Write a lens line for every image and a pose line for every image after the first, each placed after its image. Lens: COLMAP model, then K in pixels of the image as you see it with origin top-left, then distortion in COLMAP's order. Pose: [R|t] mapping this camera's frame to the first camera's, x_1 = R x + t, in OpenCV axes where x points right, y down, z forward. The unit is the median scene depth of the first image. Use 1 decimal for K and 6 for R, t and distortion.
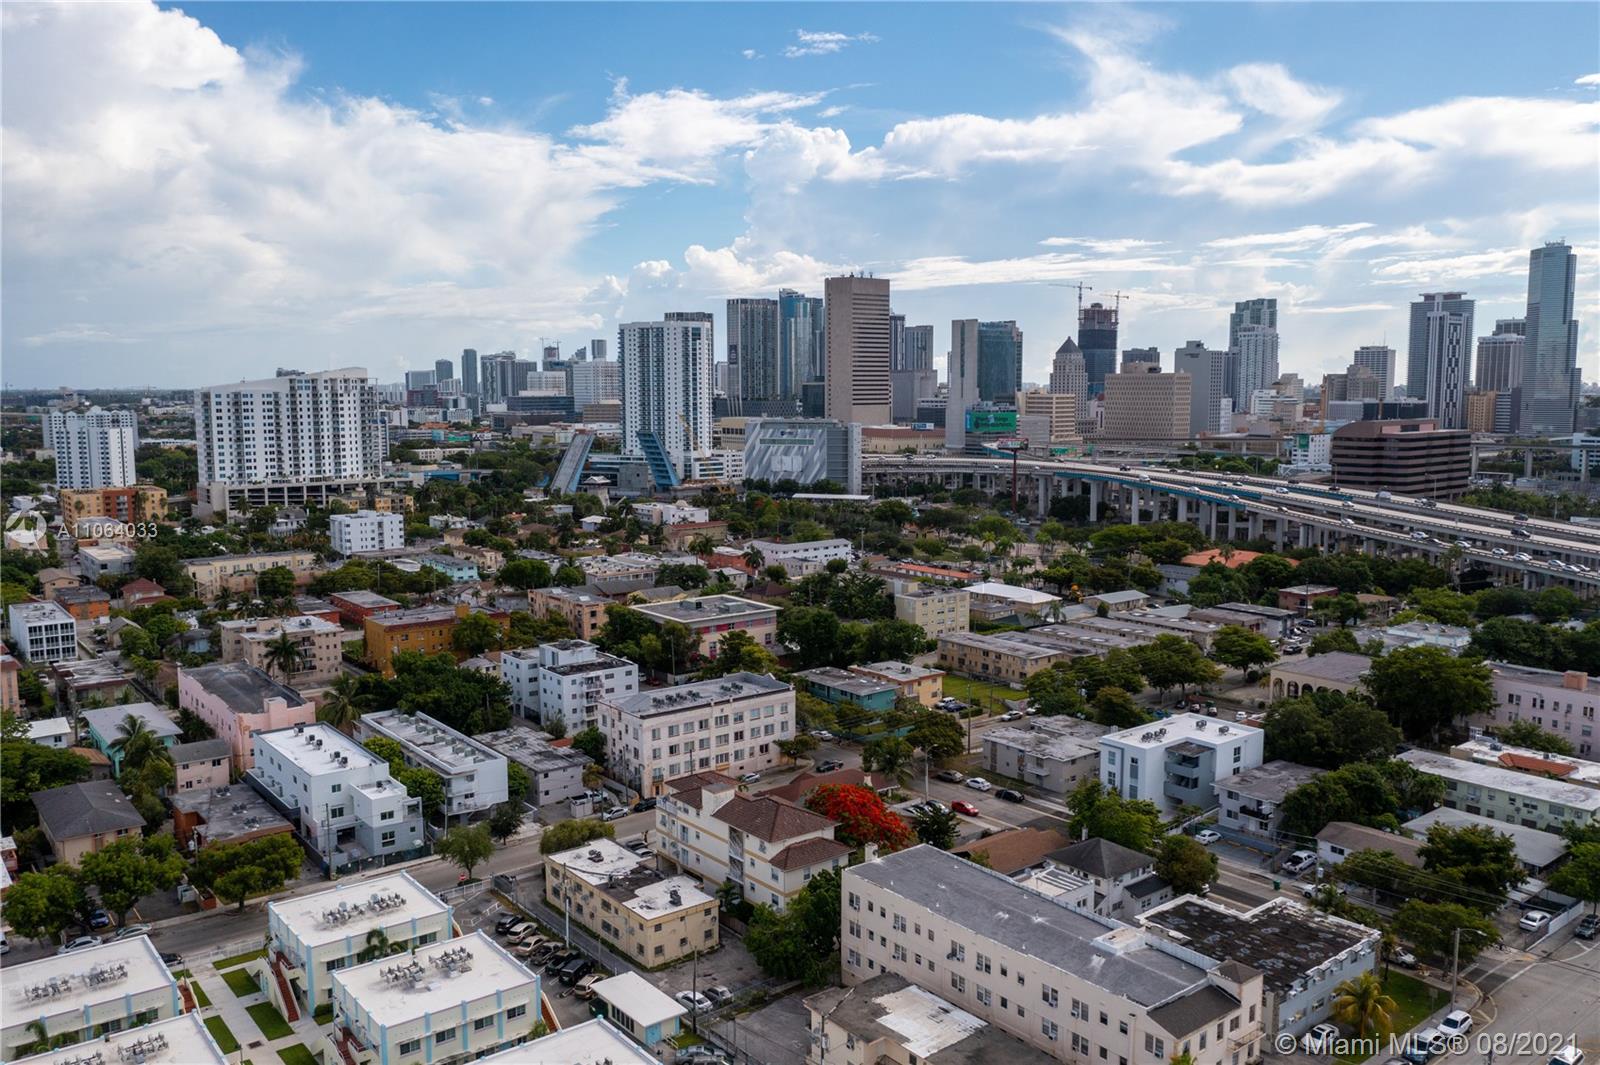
lens RADIAL K [[1254.7, 0, 798.7], [0, 1254.7, 537.4], [0, 0, 1]] dist [-0.016932, 0.001649]
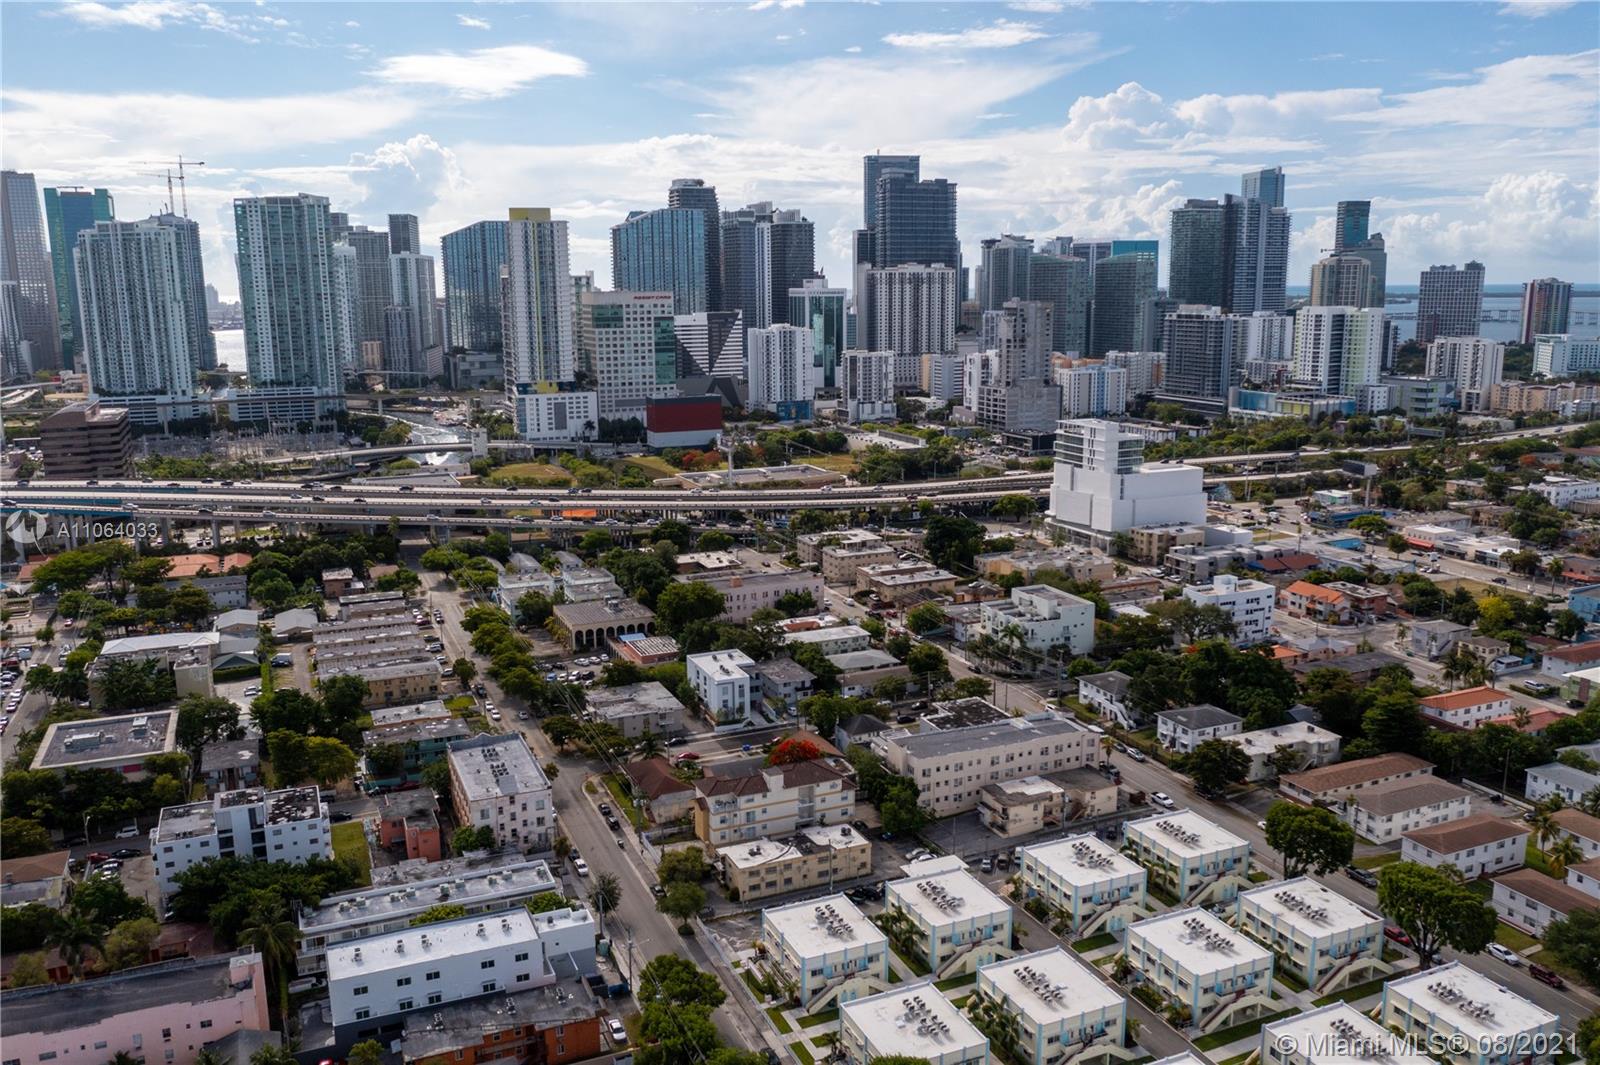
lens RADIAL K [[1245.8, 0, 800.7], [0, 1245.8, 535.5], [0, 0, 1]] dist [-0.011123, 0.004250]
pose [[0.256066, -0.185662, 0.948662, -1.070645], [0.122406, 0.979710, 0.158698, -0.229529], [-0.958878, 0.075485, 0.273596, 0.428161]]
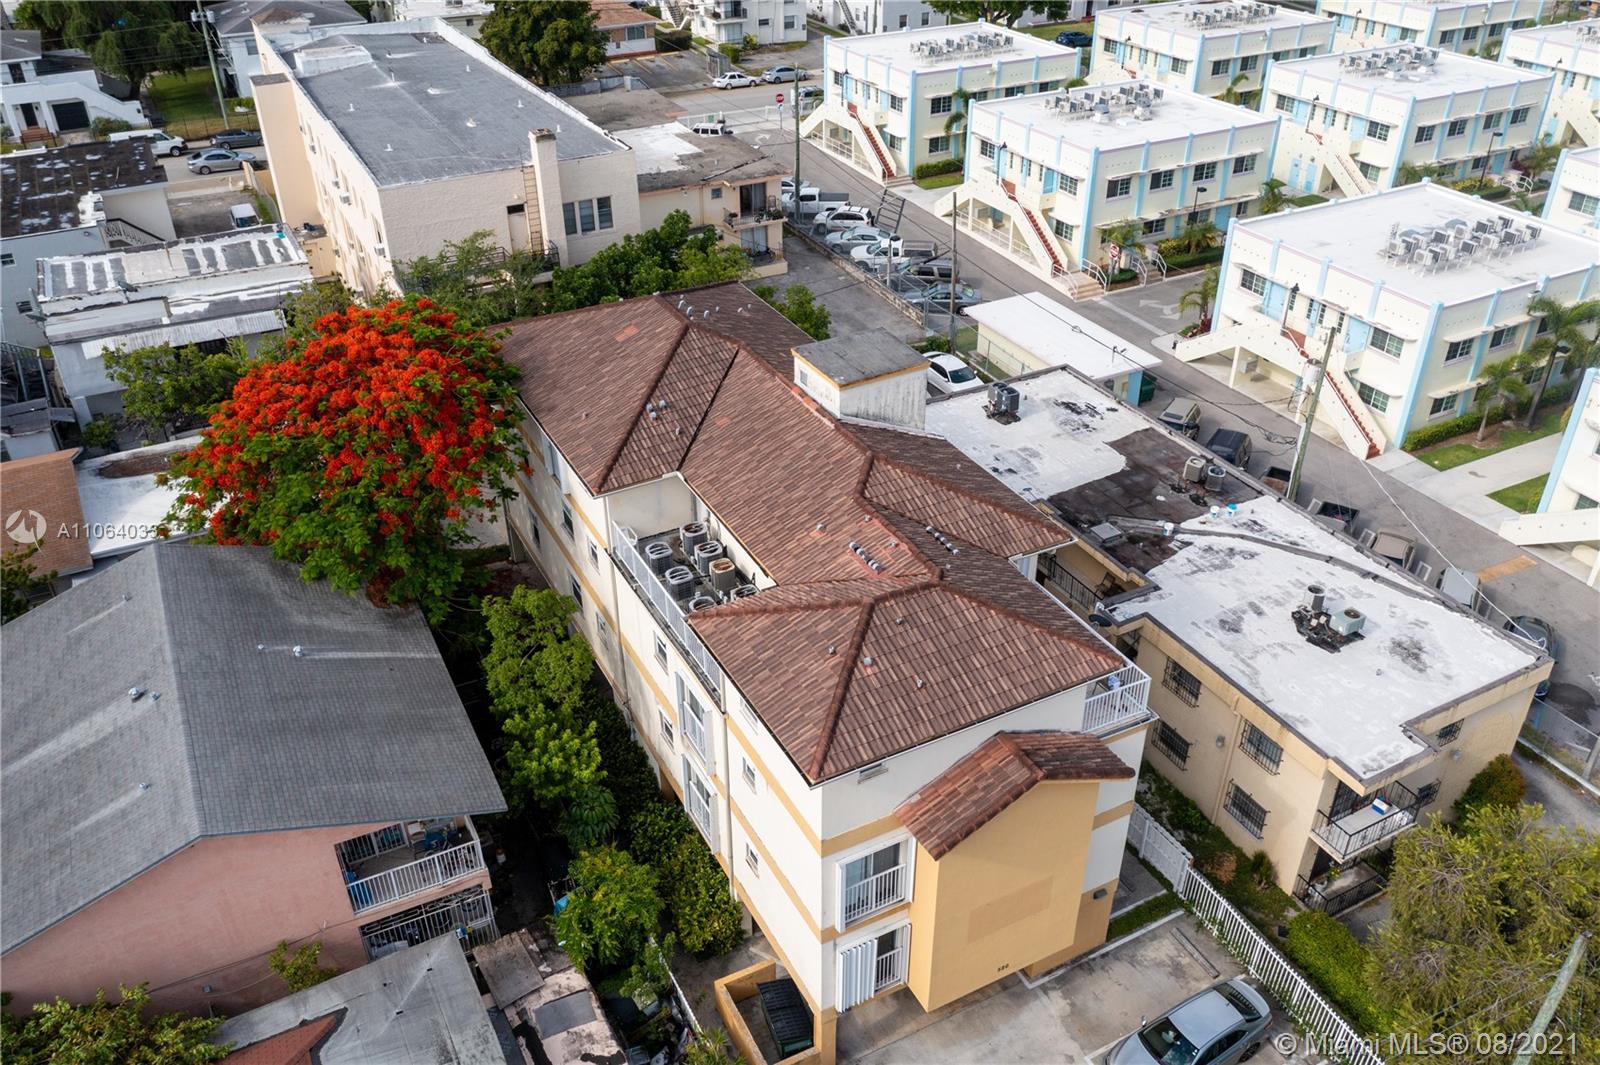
lens RADIAL K [[1269.6, 0, 808.5], [0, 1269.6, 533.8], [0, 0, 1]] dist [-0.012936, -0.005534]
pose [[-0.982778, -0.089440, 0.161706, -0.075235], [0.032980, 0.776126, 0.629714, 0.056266], [-0.181826, 0.624202, -0.759810, 0.936337]]
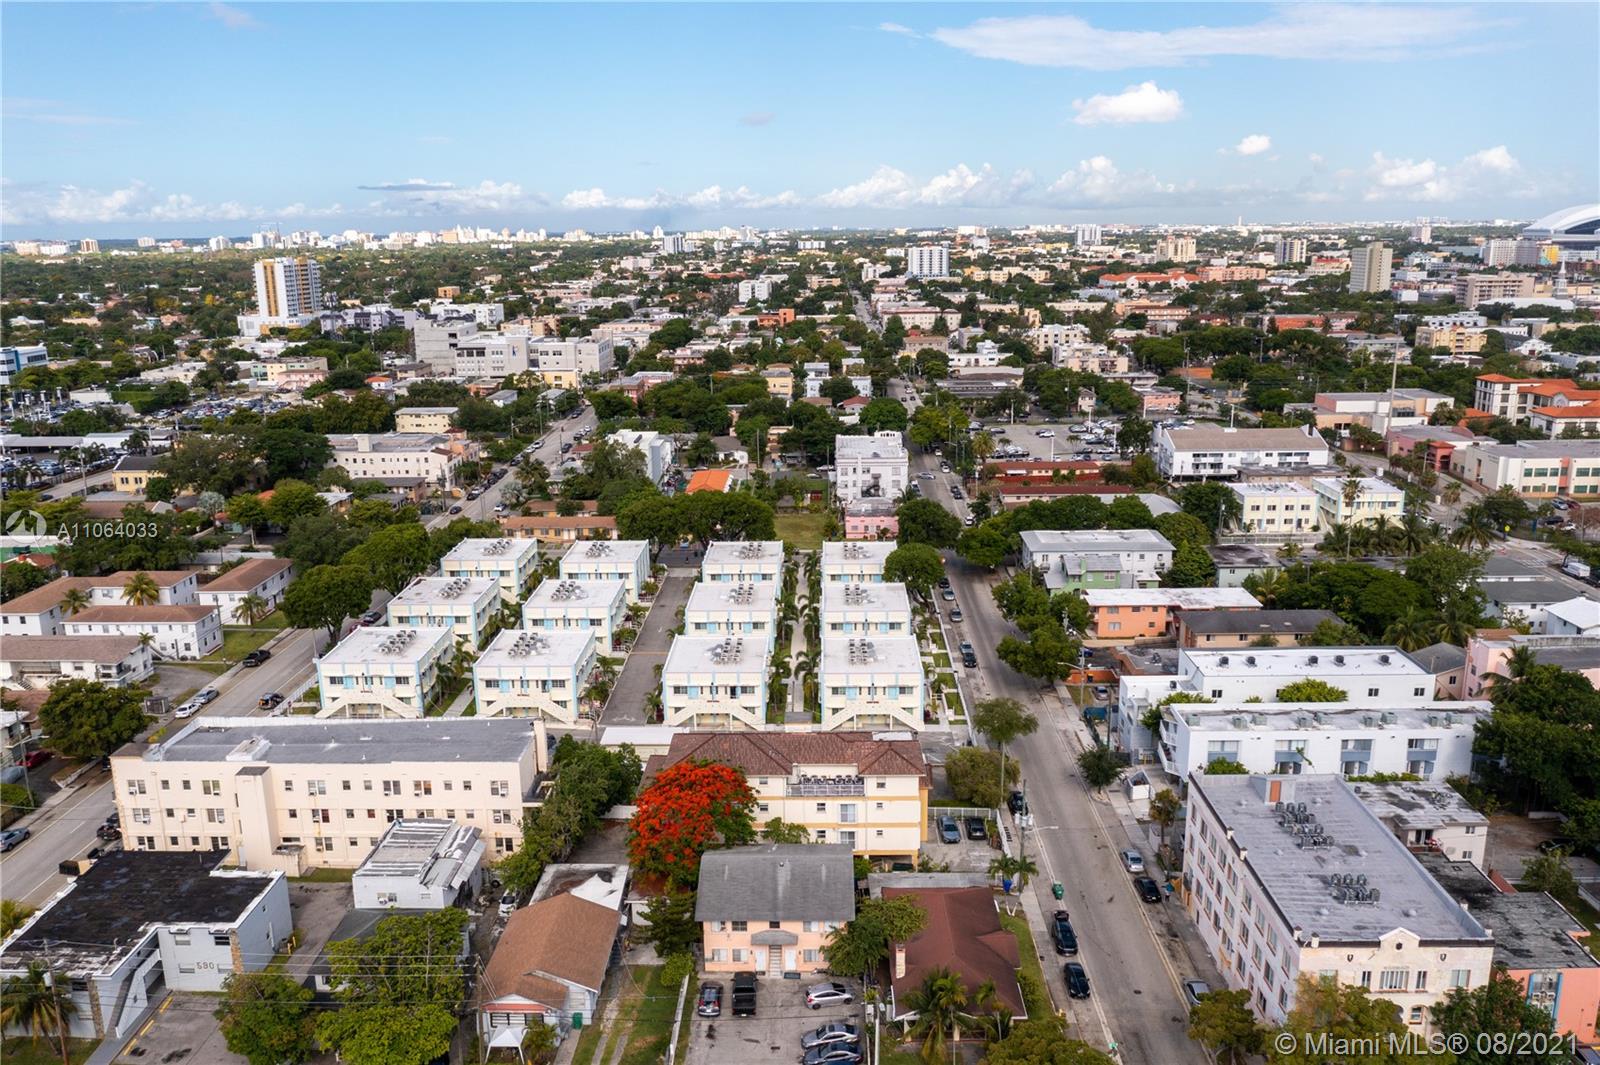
lens RADIAL K [[1263.1, 0, 800.0], [0, 1263.1, 533.2], [0, 0, 1]] dist [-0.019883, -0.003991]
pose [[-0.635518, 0.191938, -0.747848, 0.427347], [-0.077078, 0.947996, 0.308808, -0.142523], [0.768229, 0.253896, -0.587674, 1.141064]]
